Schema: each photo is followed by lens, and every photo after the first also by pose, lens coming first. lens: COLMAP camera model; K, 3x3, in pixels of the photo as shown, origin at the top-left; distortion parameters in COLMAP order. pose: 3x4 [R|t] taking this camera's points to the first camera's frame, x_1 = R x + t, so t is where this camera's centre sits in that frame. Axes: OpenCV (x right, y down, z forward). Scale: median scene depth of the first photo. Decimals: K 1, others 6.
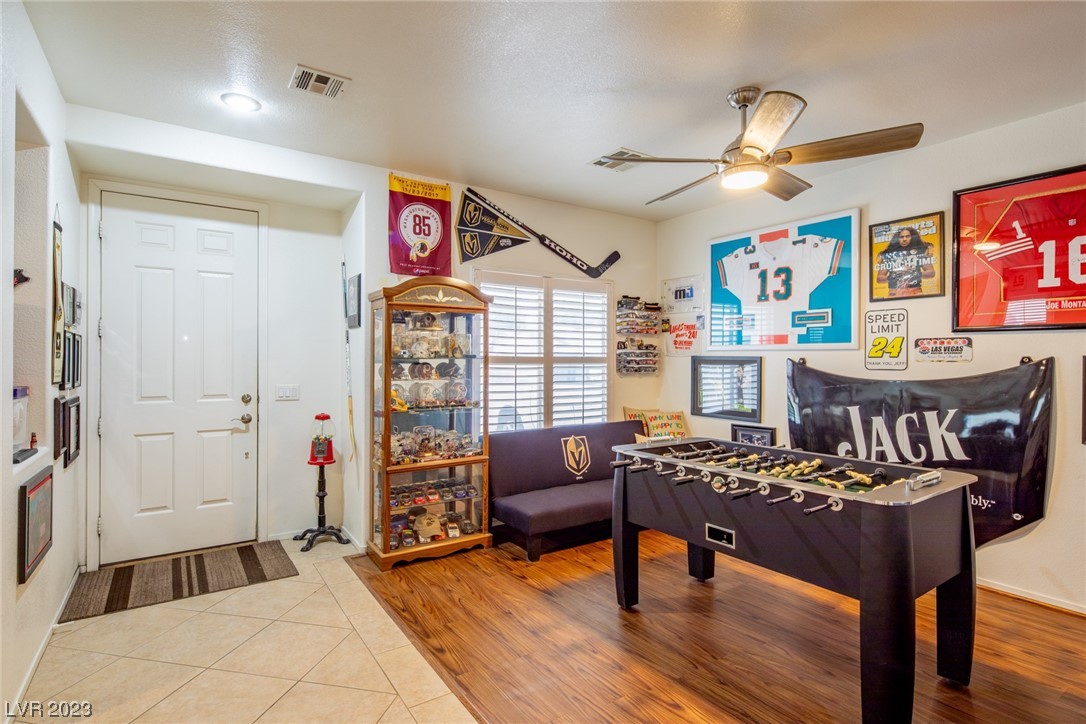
lens RADIAL K [[529.7, 0, 542.2], [0, 529.7, 361.7], [0, 0, 1]] dist [0.002393, 0.002972]
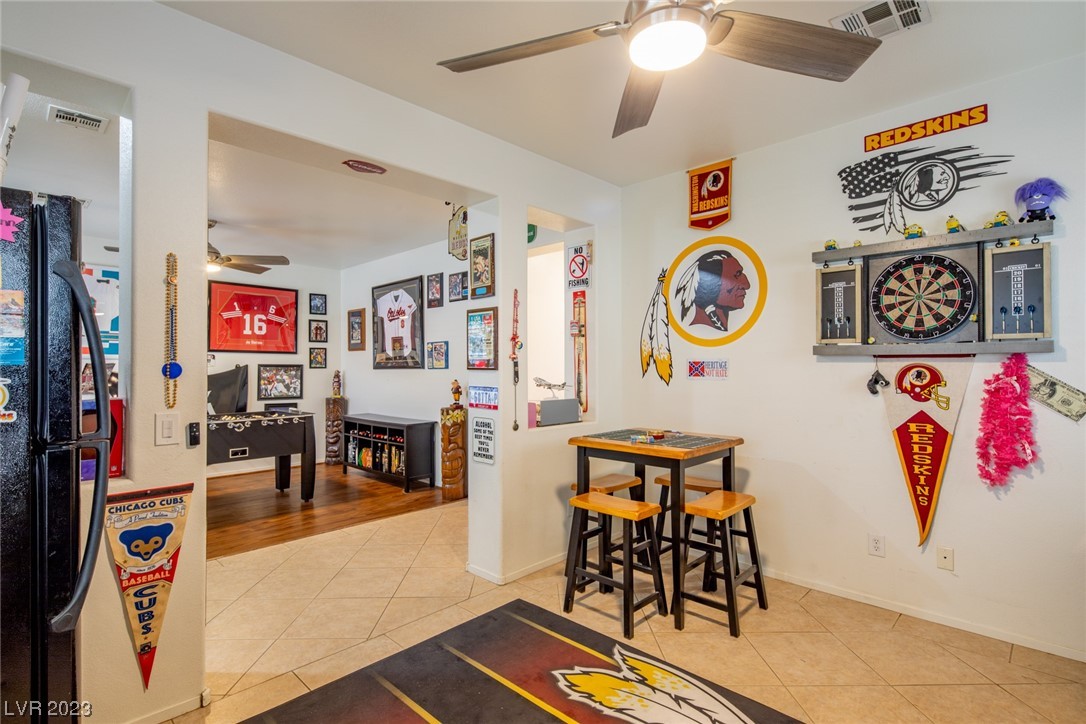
lens RADIAL K [[529.7, 0, 543.4], [0, 529.7, 361.9], [0, 0, 1]] dist [0.002393, 0.002972]
pose [[-0.201369, 0.003180, 0.979510, -1.496677], [0.001934, 0.999994, -0.002849, -0.011213], [-0.979514, 0.001320, -0.201374, 0.201656]]
